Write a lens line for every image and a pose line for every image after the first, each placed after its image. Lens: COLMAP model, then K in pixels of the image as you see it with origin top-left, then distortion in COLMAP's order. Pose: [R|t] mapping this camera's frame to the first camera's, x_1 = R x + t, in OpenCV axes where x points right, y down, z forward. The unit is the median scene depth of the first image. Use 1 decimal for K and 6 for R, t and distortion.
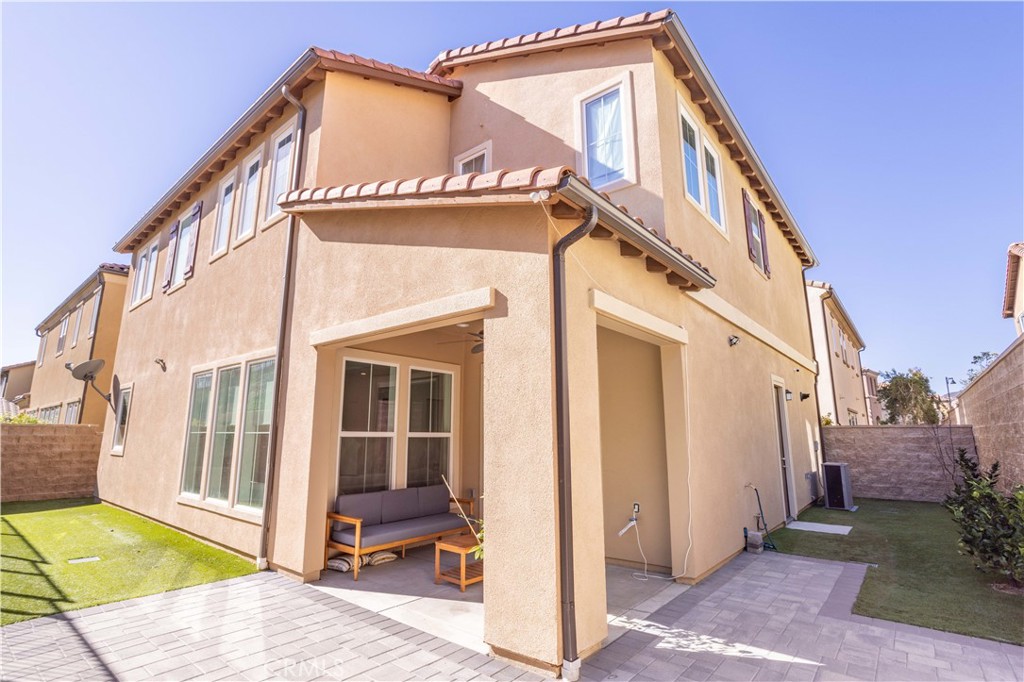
lens RADIAL K [[486.5, 0, 512.0], [0, 486.5, 341.0], [0, 0, 1]] dist [-0.059203, 0.030723]
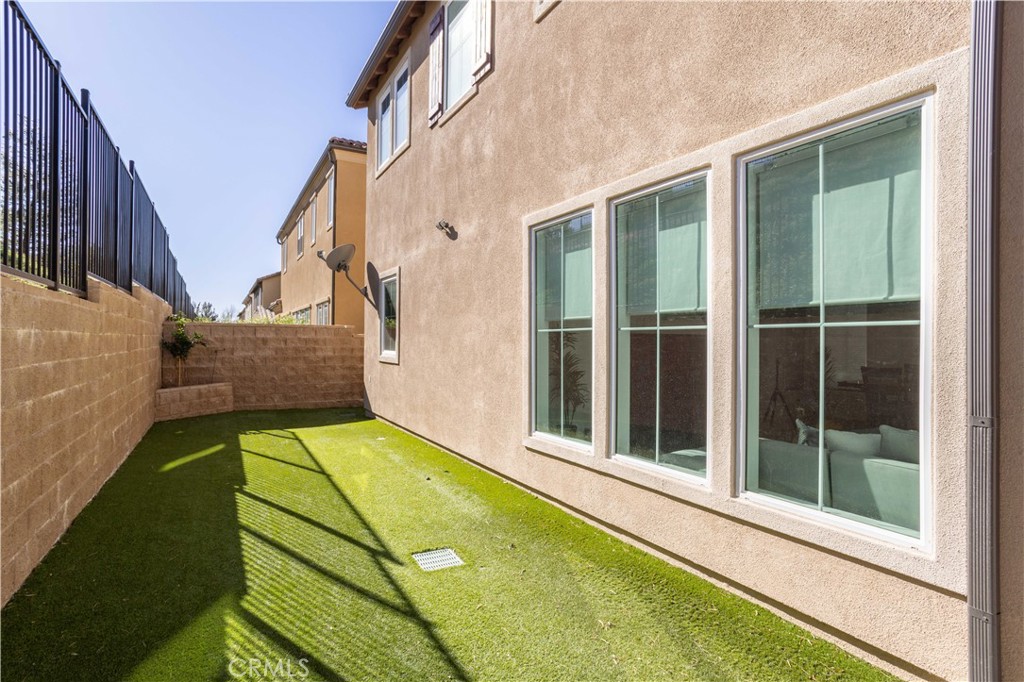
lens RADIAL K [[486.5, 0, 512.0], [0, 486.5, 341.0], [0, 0, 1]] dist [-0.059203, 0.030723]
pose [[0.944125, 0.007776, -0.329497, -0.345953], [0.056017, 0.981391, 0.183668, 0.065248], [0.324793, -0.191863, 0.926120, 0.304308]]
